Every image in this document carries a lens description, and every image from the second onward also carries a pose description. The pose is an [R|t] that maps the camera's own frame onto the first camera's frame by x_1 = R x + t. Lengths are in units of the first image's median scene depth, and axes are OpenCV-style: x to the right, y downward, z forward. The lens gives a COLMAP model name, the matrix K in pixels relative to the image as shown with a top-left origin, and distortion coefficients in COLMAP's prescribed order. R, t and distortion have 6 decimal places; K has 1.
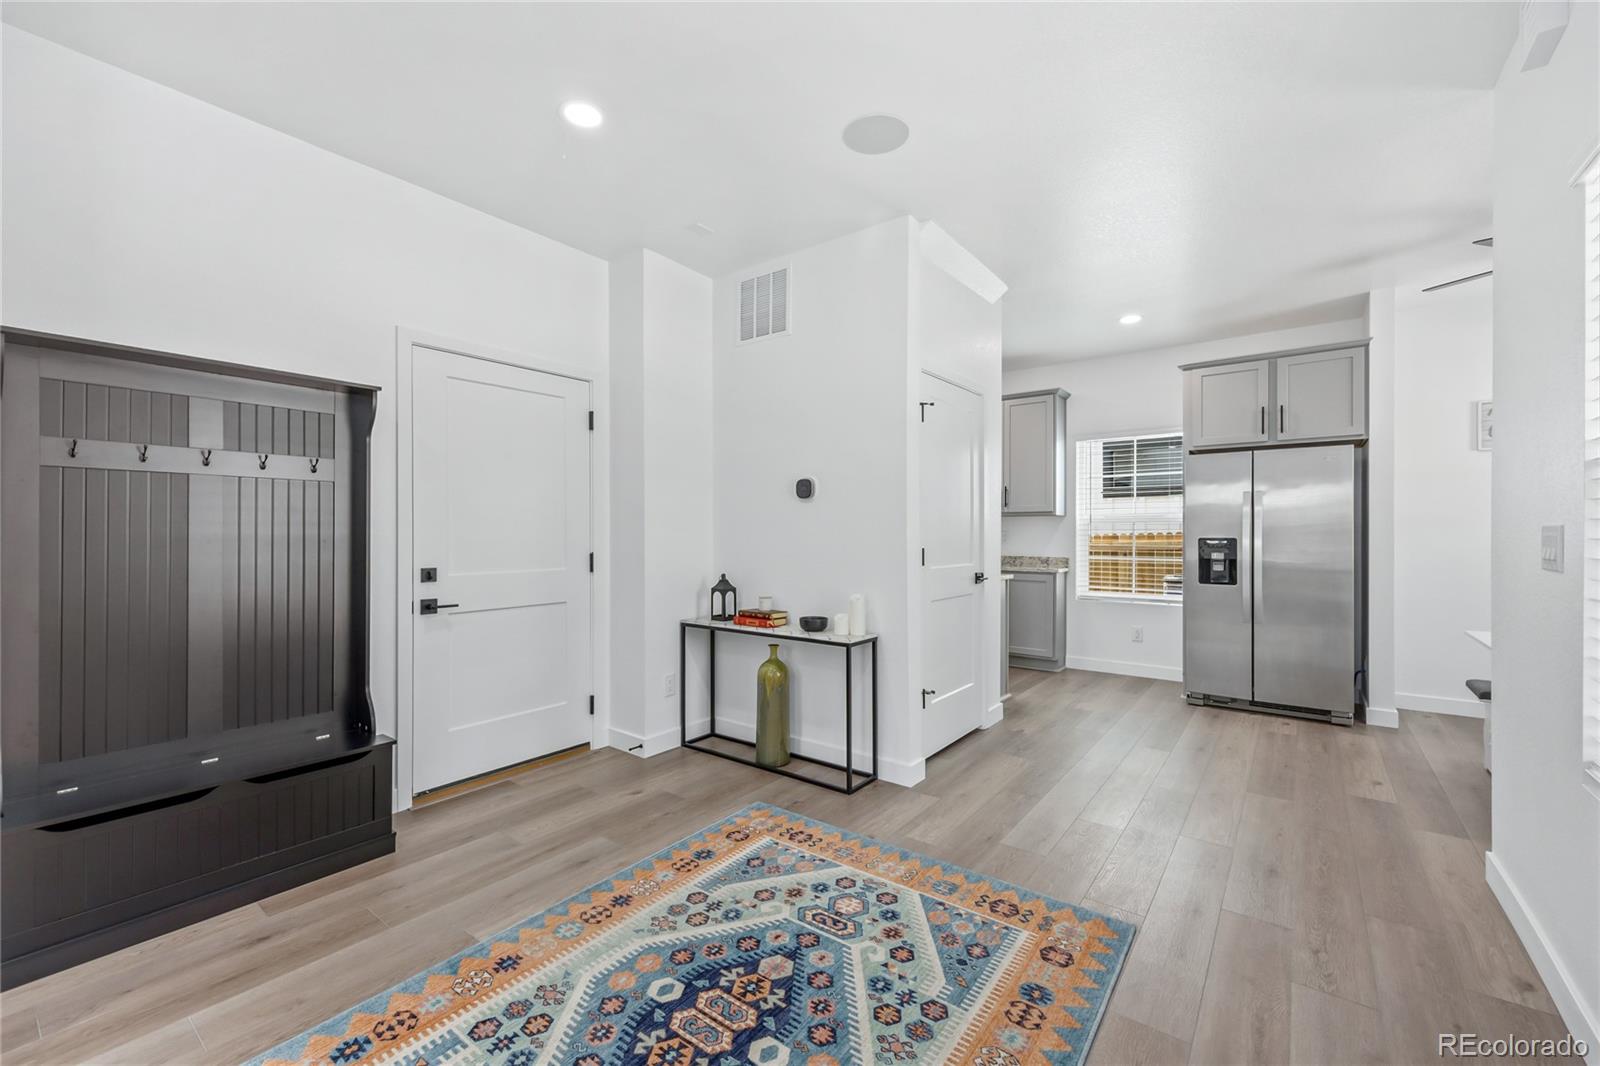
lens RADIAL K [[650.2, 0, 795.2], [0, 650.2, 534.5], [0, 0, 1]] dist [0.007902, -0.000006]
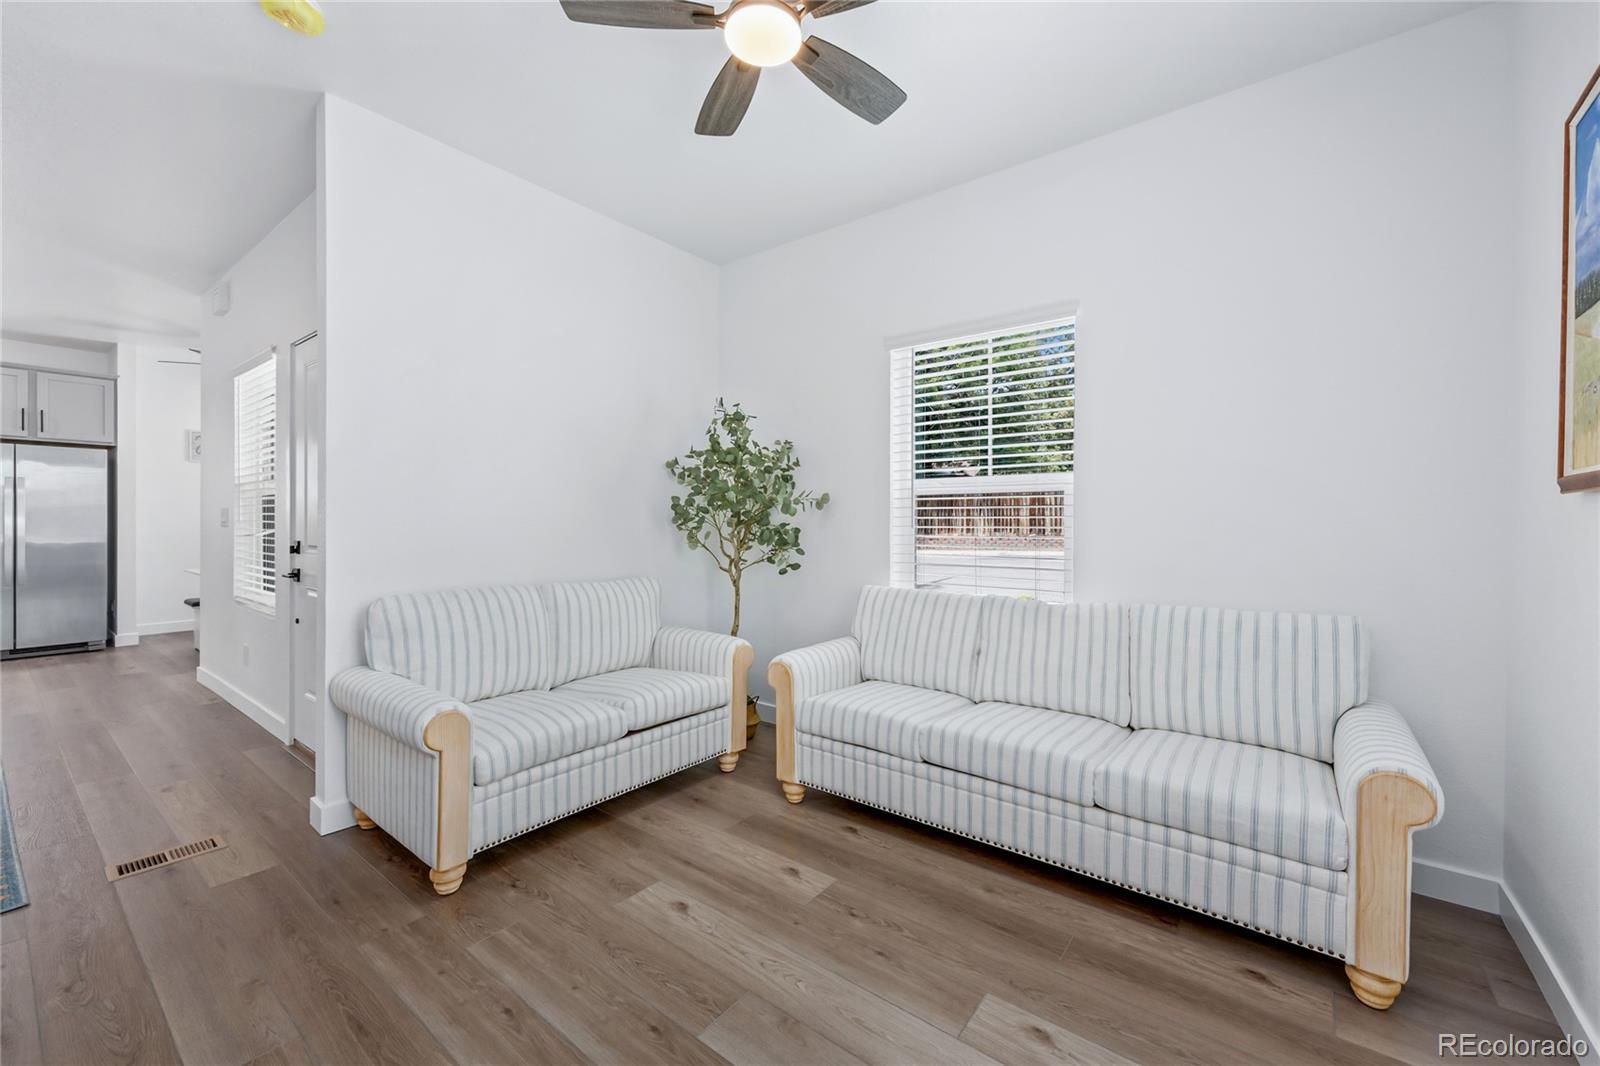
lens RADIAL K [[632.7, 0, 801.4], [0, 632.7, 527.9], [0, 0, 1]] dist [0.005275, -0.000001]
pose [[-0.006675, -0.004278, 0.999969, -0.954389], [-0.006645, 0.999969, 0.004233, 0.026132], [-0.999956, -0.006616, -0.006704, -0.877098]]
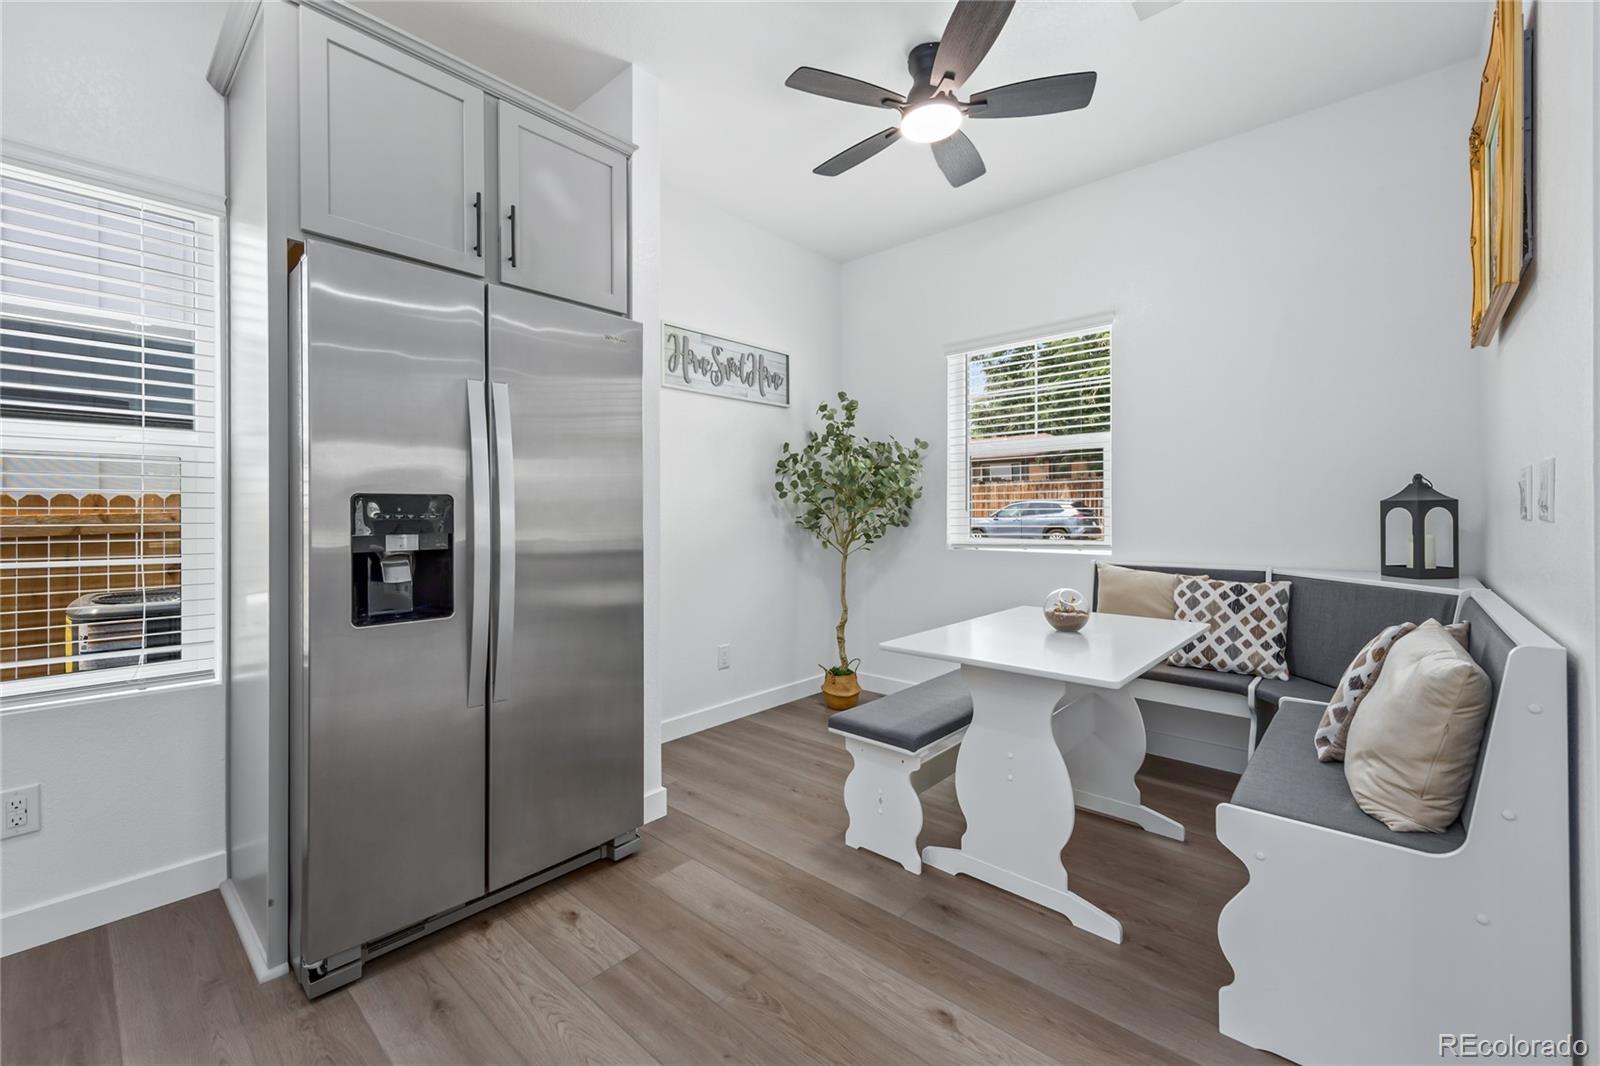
lens RADIAL K [[658.6, 0, 796.9], [0, 658.6, 515.7], [0, 0, 1]] dist [0.007996, 0.000006]
pose [[0.077915, -0.001467, 0.996959, 0.585057], [0.005587, 0.999984, 0.001035, 0.035551], [-0.996944, 0.005489, 0.077922, 1.491151]]
